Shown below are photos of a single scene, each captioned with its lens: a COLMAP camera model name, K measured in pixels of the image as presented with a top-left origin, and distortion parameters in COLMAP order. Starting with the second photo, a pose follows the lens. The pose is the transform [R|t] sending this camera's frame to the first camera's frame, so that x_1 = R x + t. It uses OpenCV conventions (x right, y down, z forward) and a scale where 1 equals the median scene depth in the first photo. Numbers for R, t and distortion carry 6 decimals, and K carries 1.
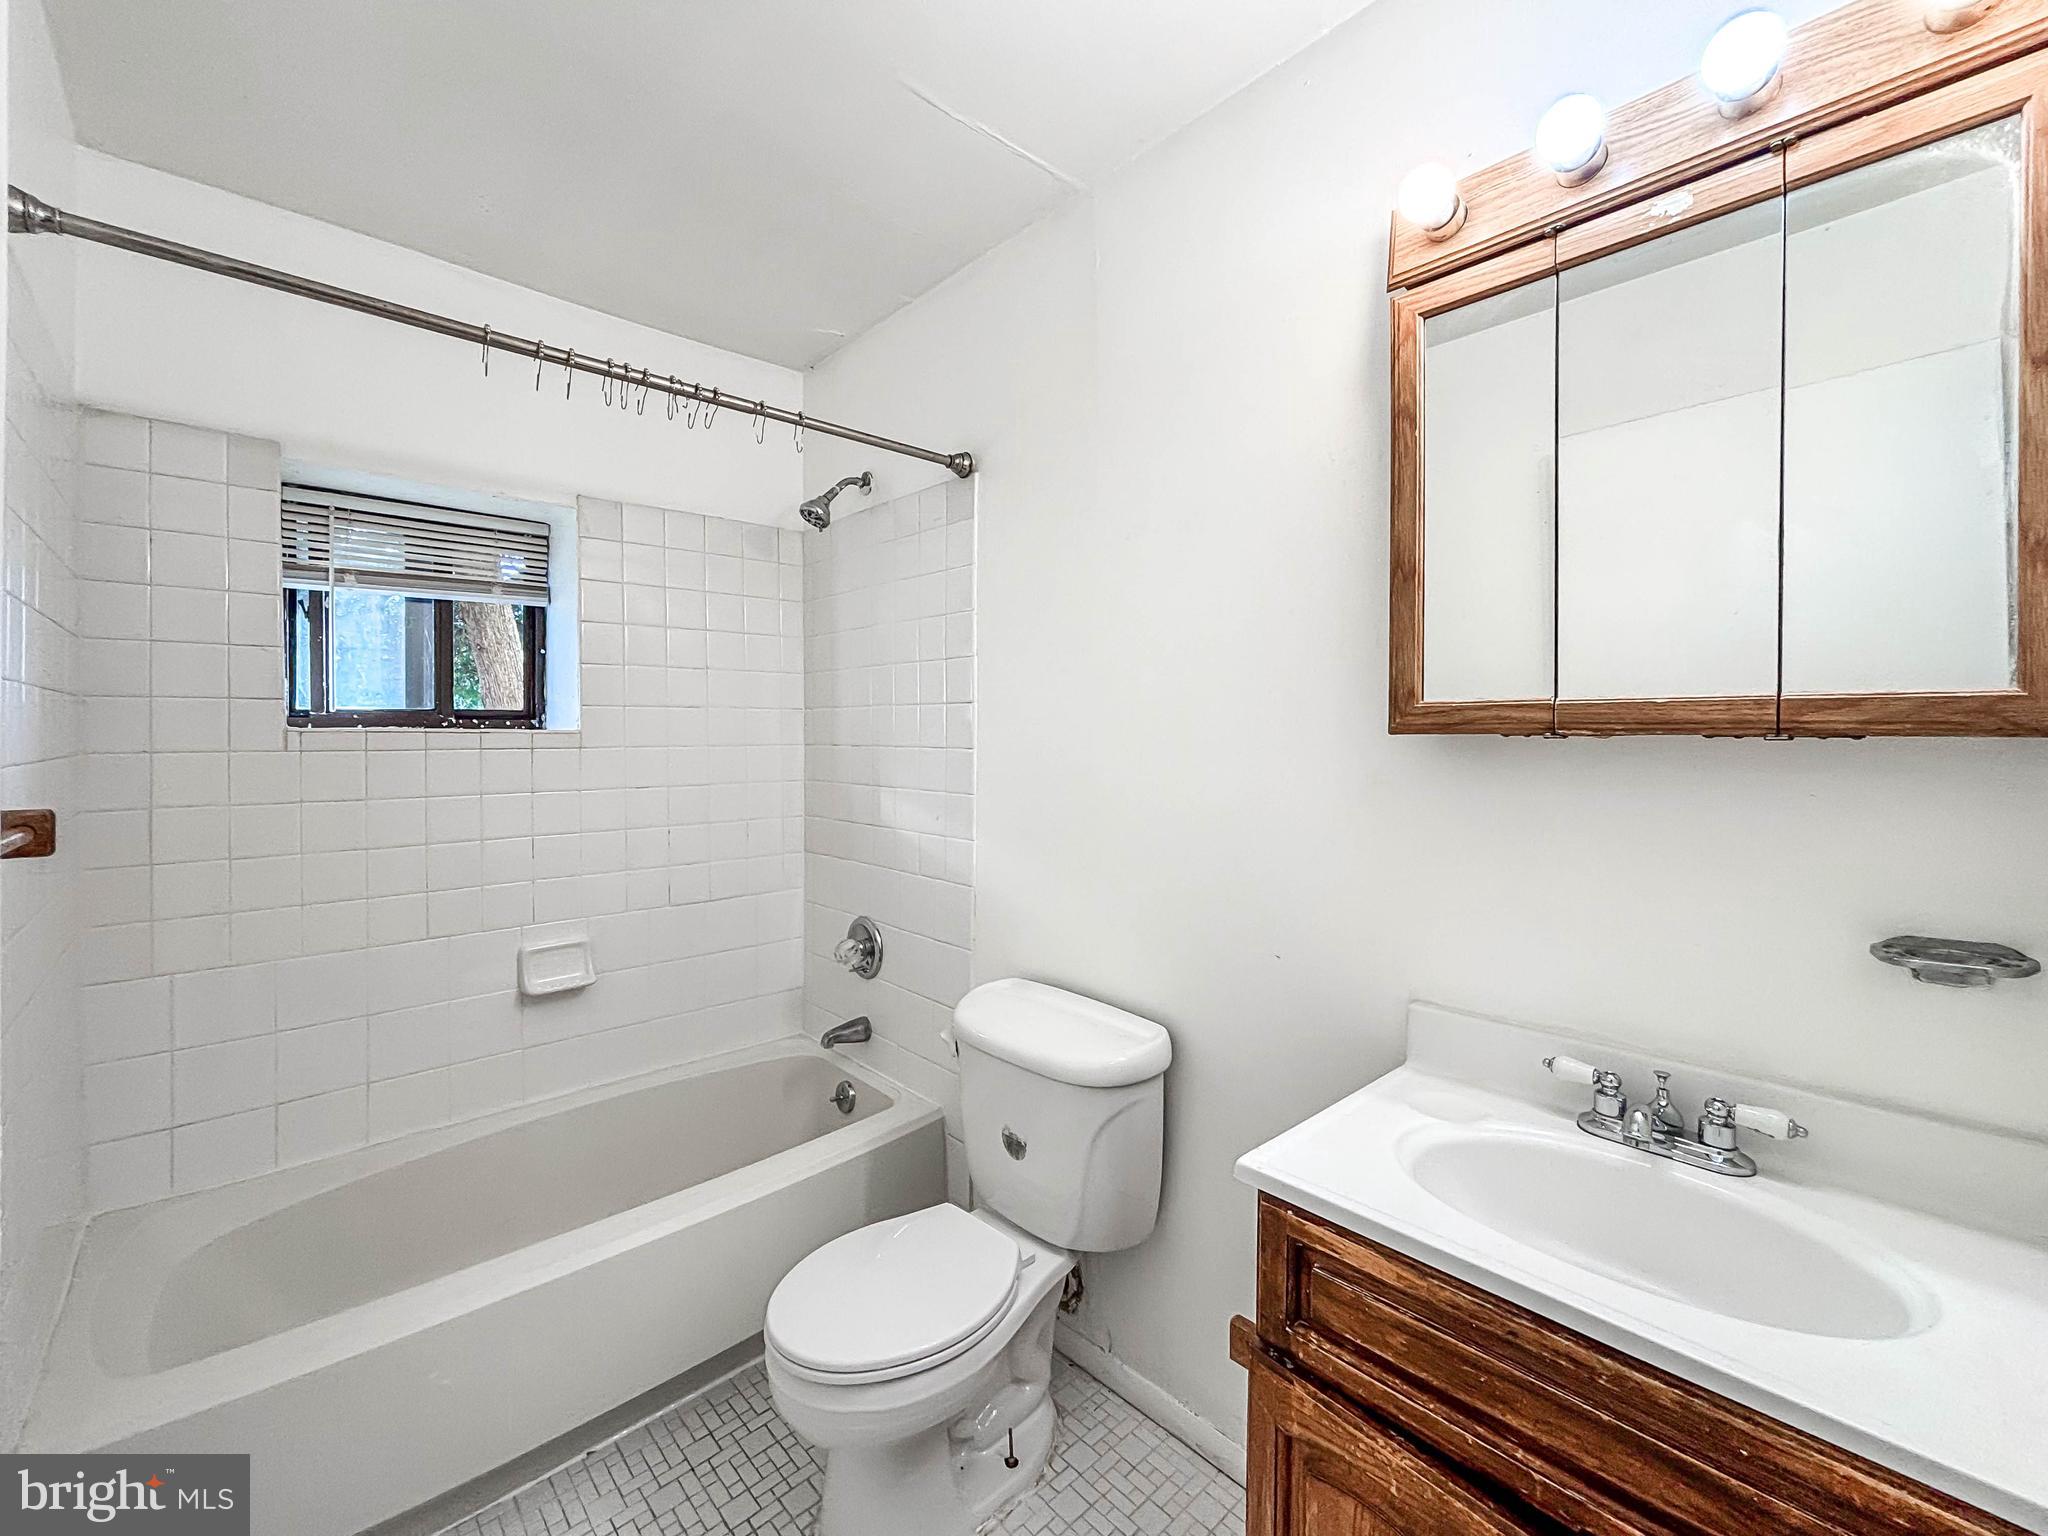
lens RADIAL K [[856.5, 0, 1017.4], [0, 856.5, 752.8], [0, 0, 1]] dist [-0.003781, 0.001522]
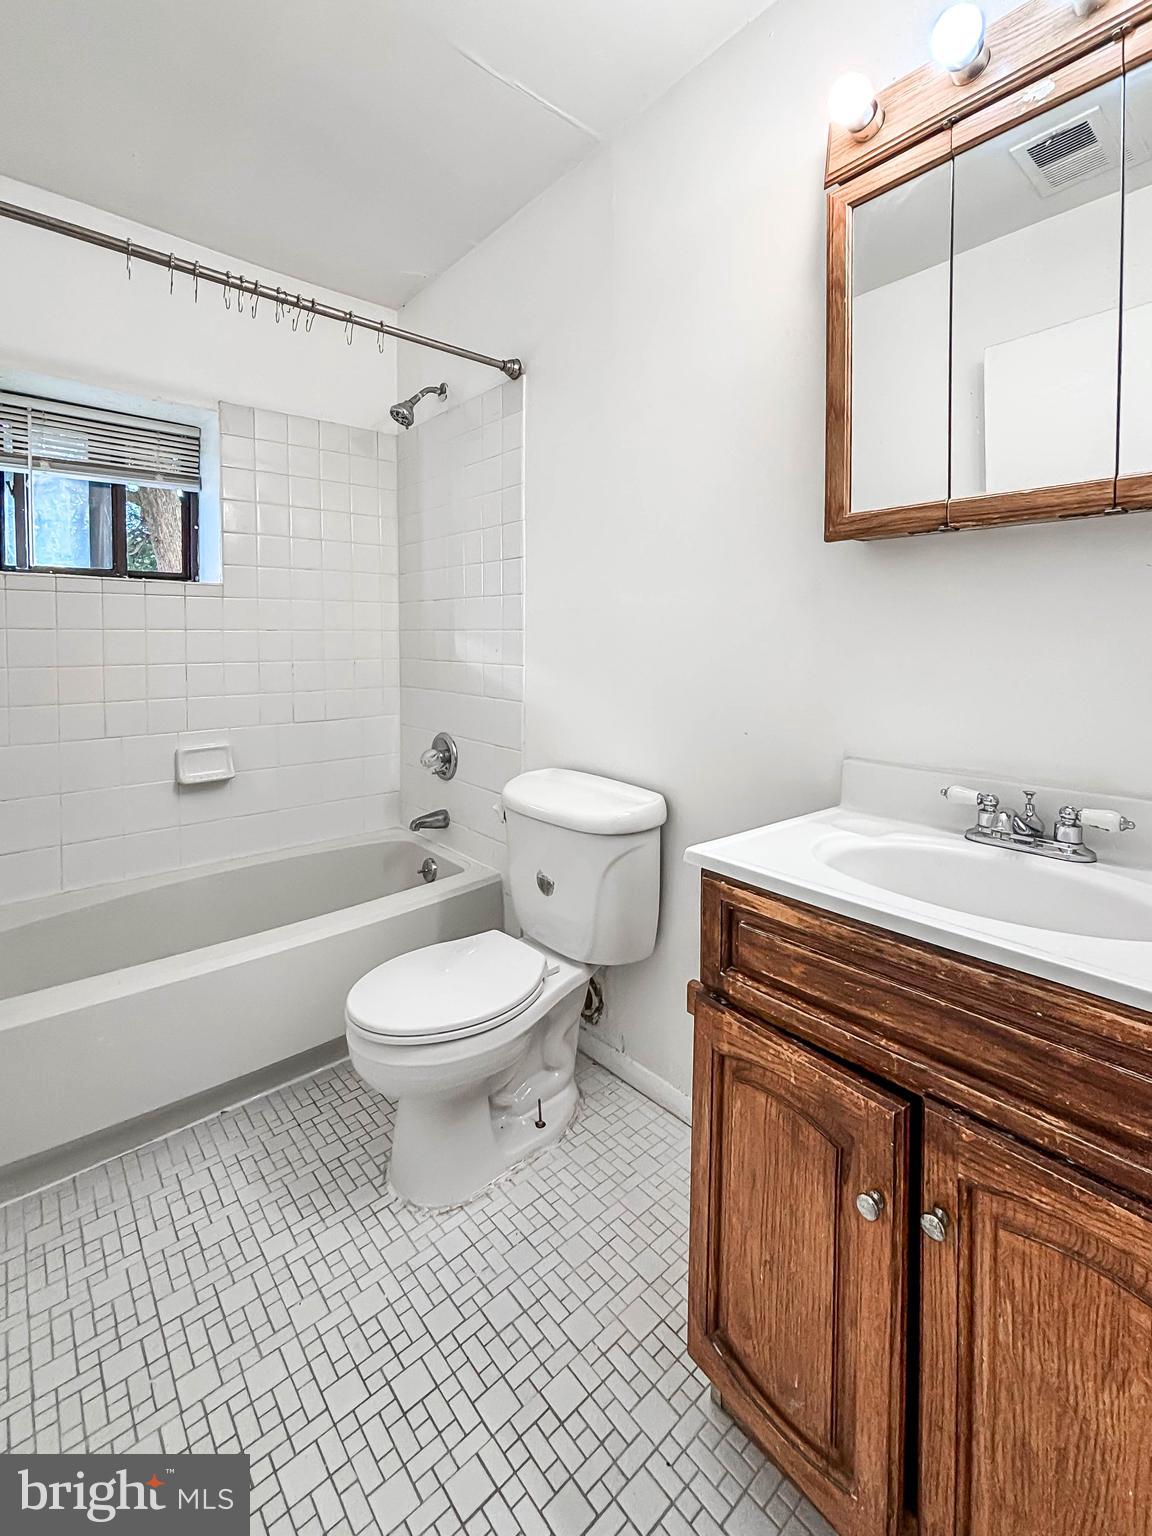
lens RADIAL K [[676.3, 0, 573.6], [0, 676.3, 663.0], [0, 0, 1]] dist [-0.000599, -0.001748]
pose [[0.999598, -0.000306, -0.028342, 0.092632], [0.000806, 0.999844, 0.017637, 0.142299], [0.028332, -0.017652, 0.999443, -0.015213]]
